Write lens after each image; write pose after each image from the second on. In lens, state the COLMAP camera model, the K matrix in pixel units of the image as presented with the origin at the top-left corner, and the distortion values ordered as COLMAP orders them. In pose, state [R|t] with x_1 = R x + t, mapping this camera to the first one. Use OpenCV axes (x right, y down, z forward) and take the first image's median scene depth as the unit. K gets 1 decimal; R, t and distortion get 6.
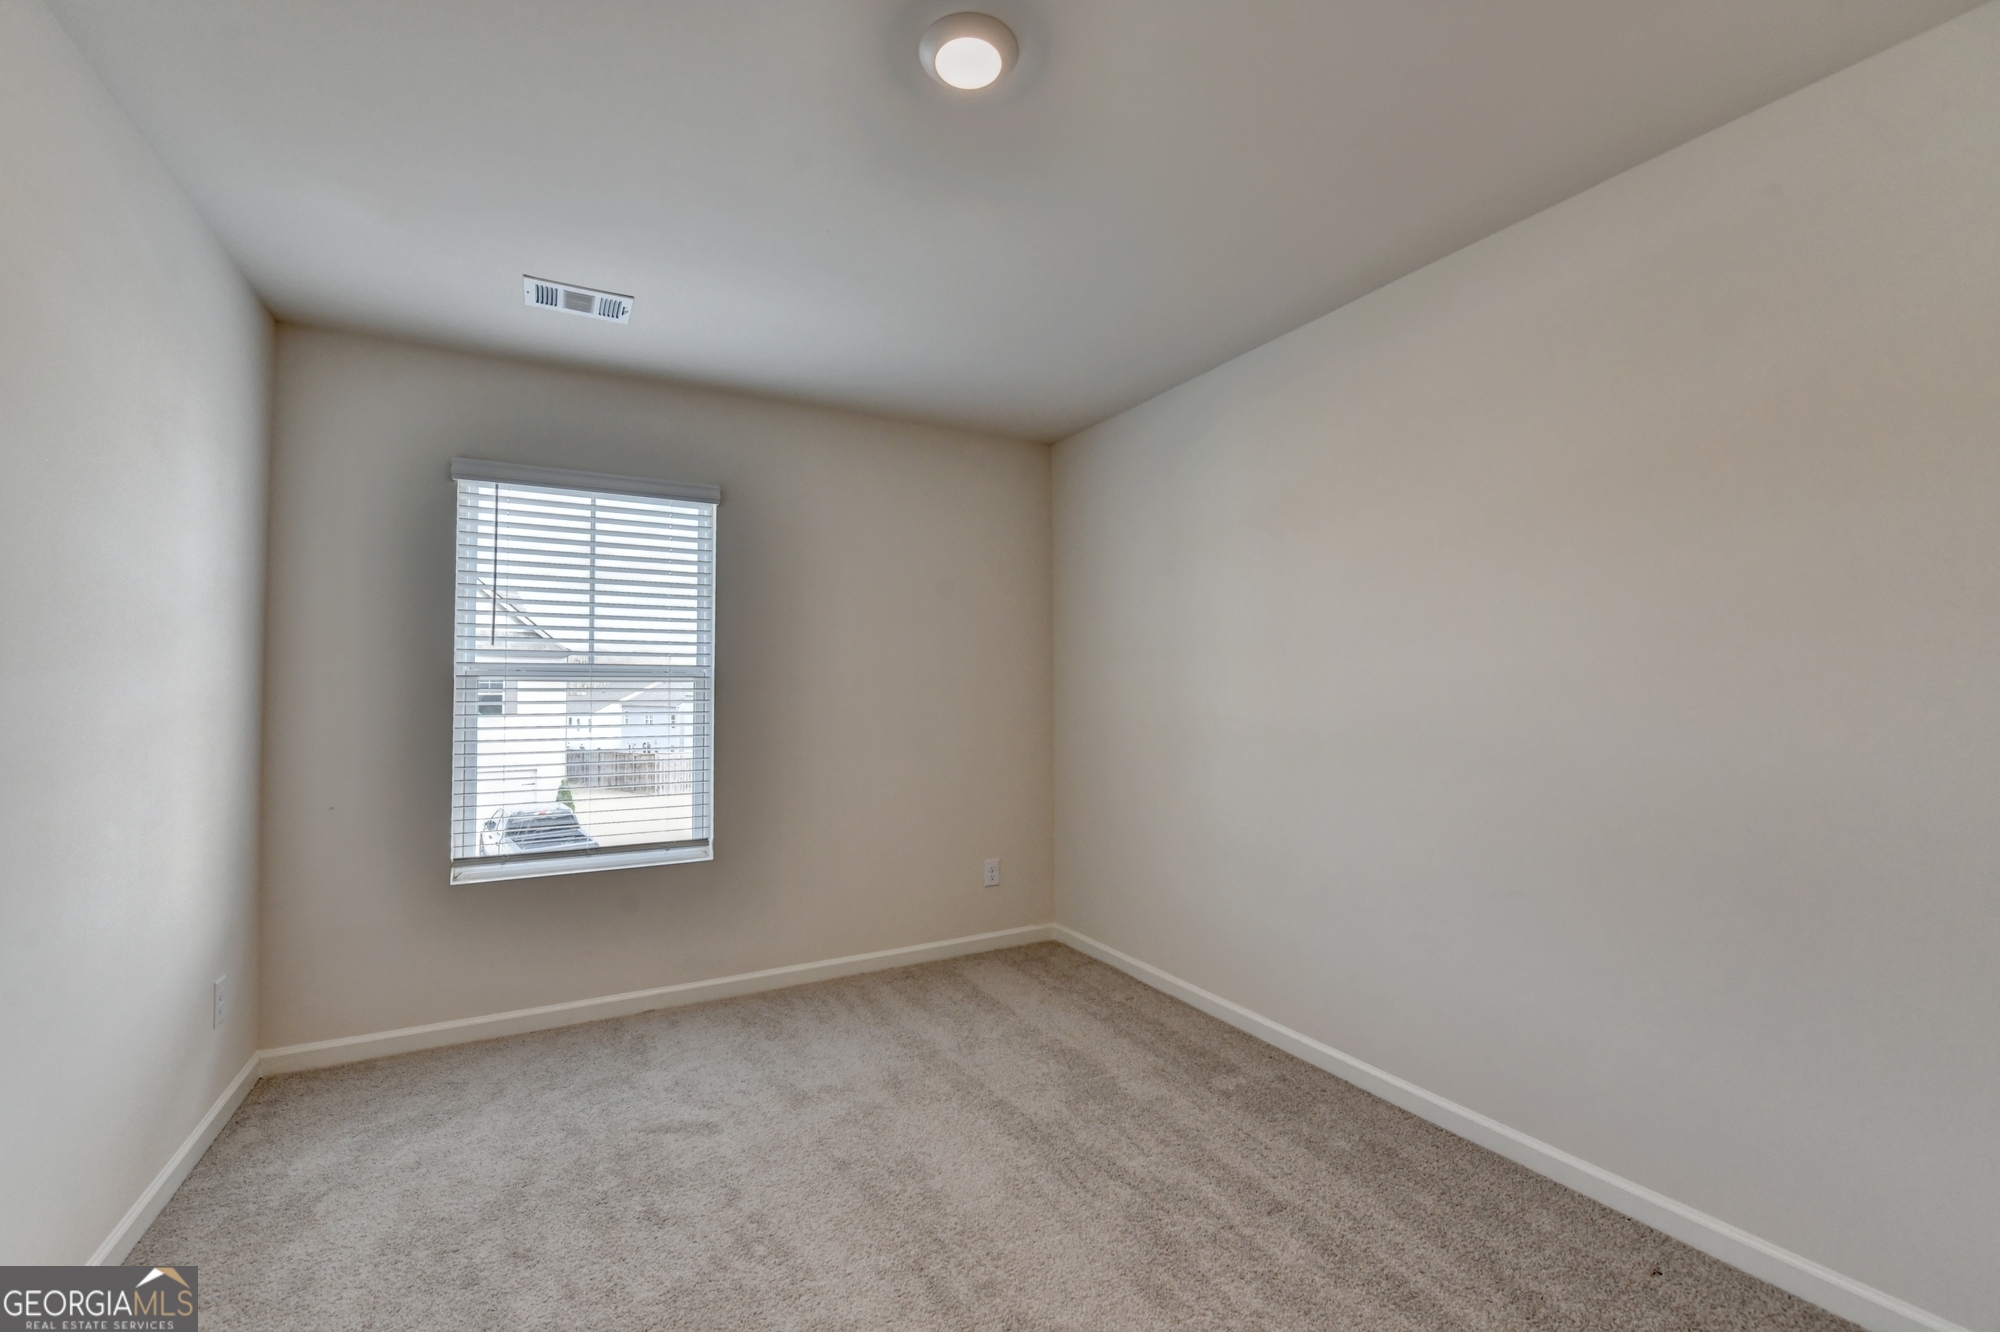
lens RADIAL K [[814.5, 0, 965.2], [0, 814.5, 689.1], [0, 0, 1]] dist [-0.016383, -0.002775]
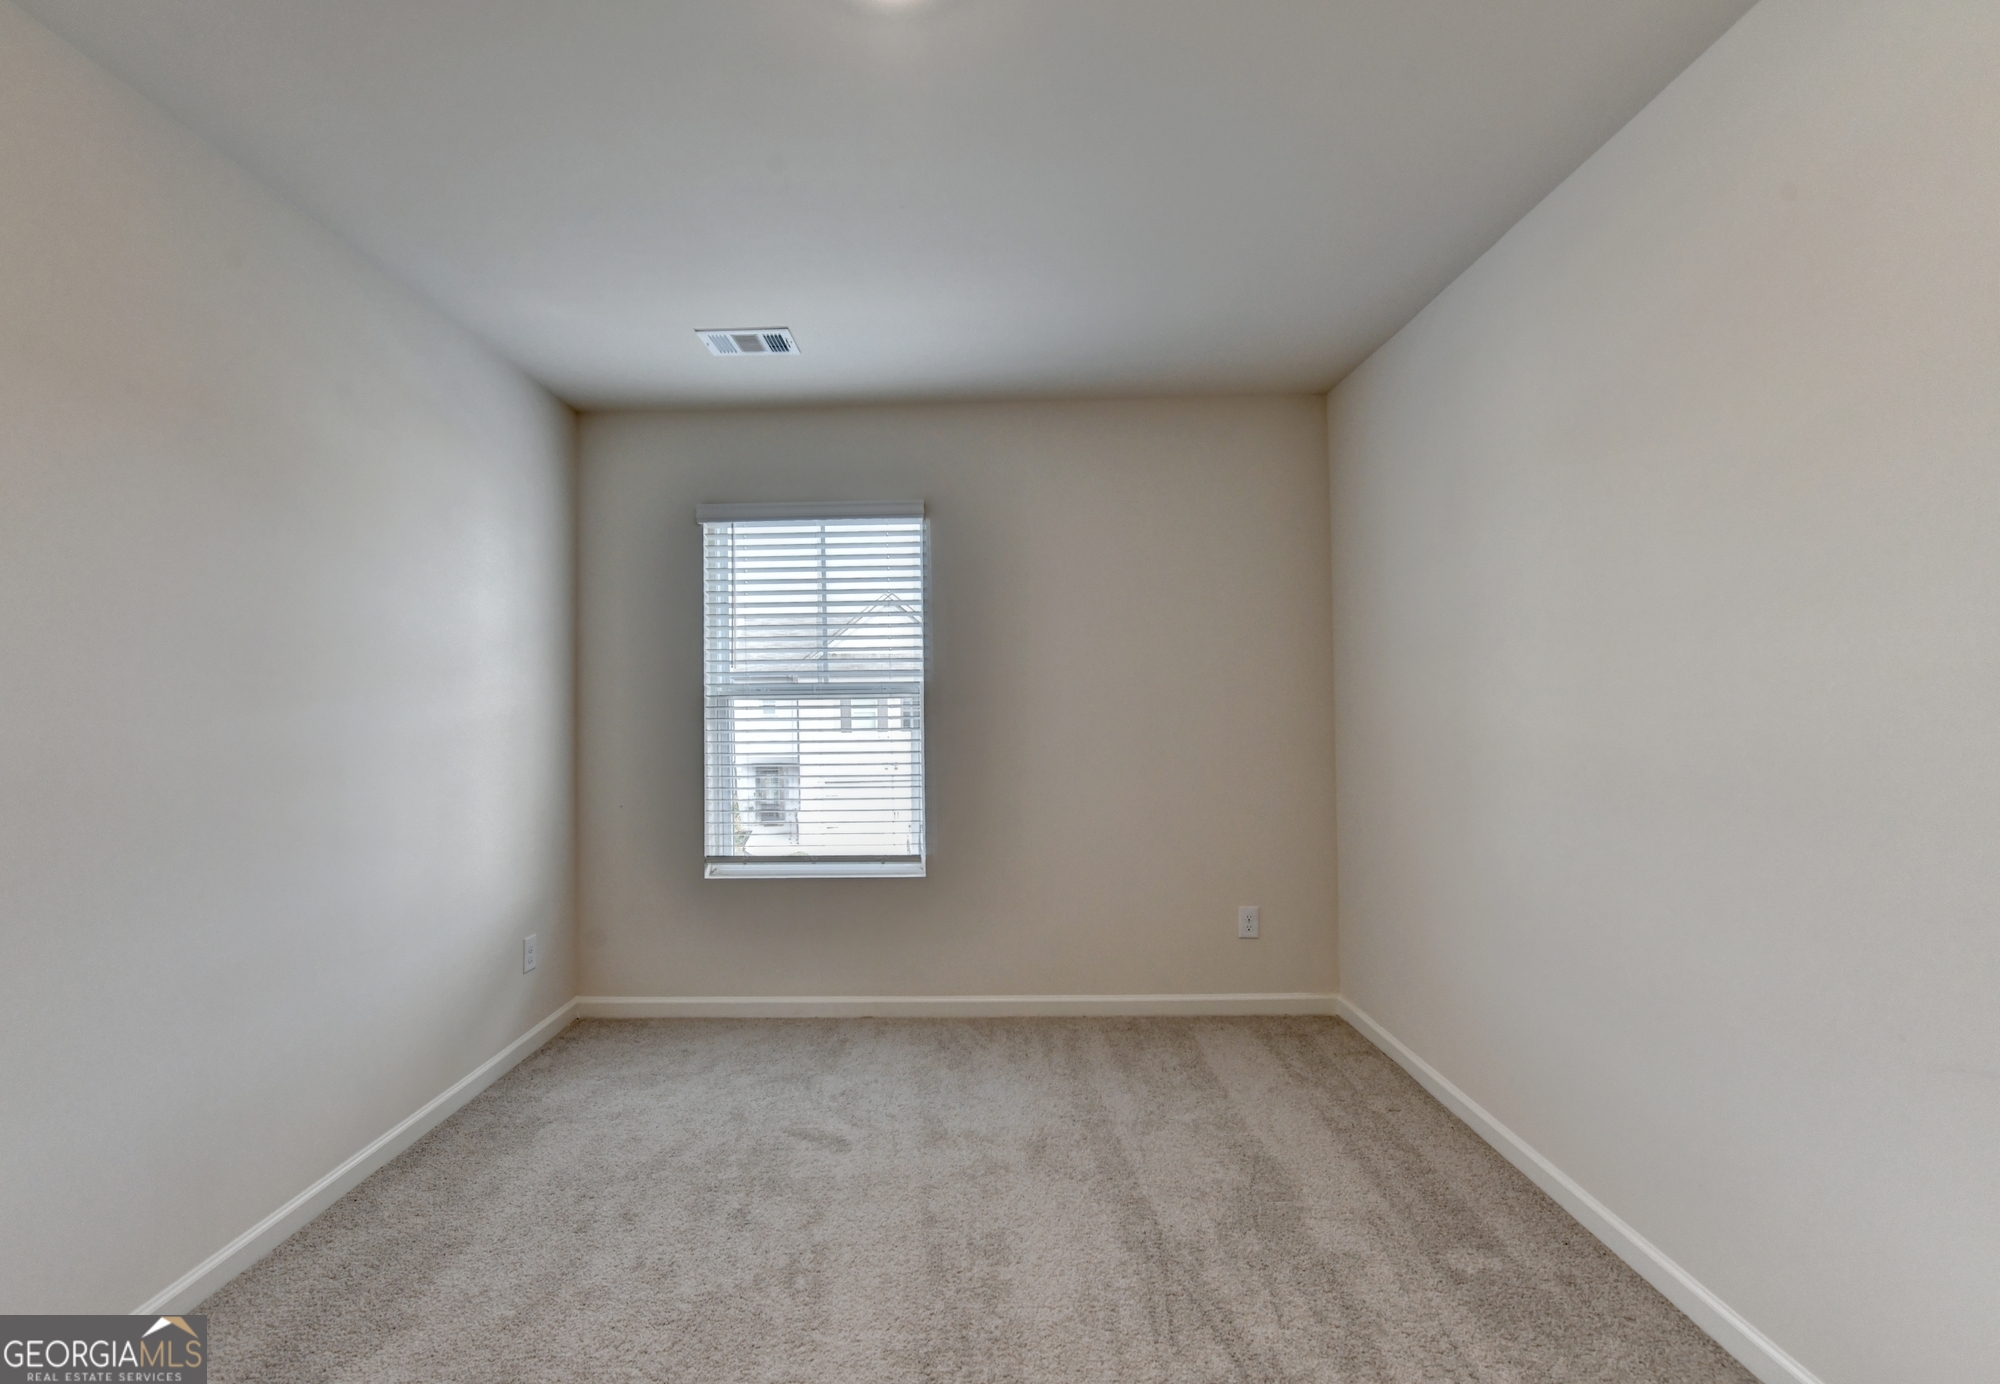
lens RADIAL K [[838.0, 0, 998.7], [0, 838.0, 714.6], [0, 0, 1]] dist [-0.017860, -0.000977]
pose [[0.870554, -0.002494, -0.492067, 0.315853], [0.009903, 0.999873, 0.012451, -0.000534], [0.491974, -0.015713, 0.870468, 0.180343]]
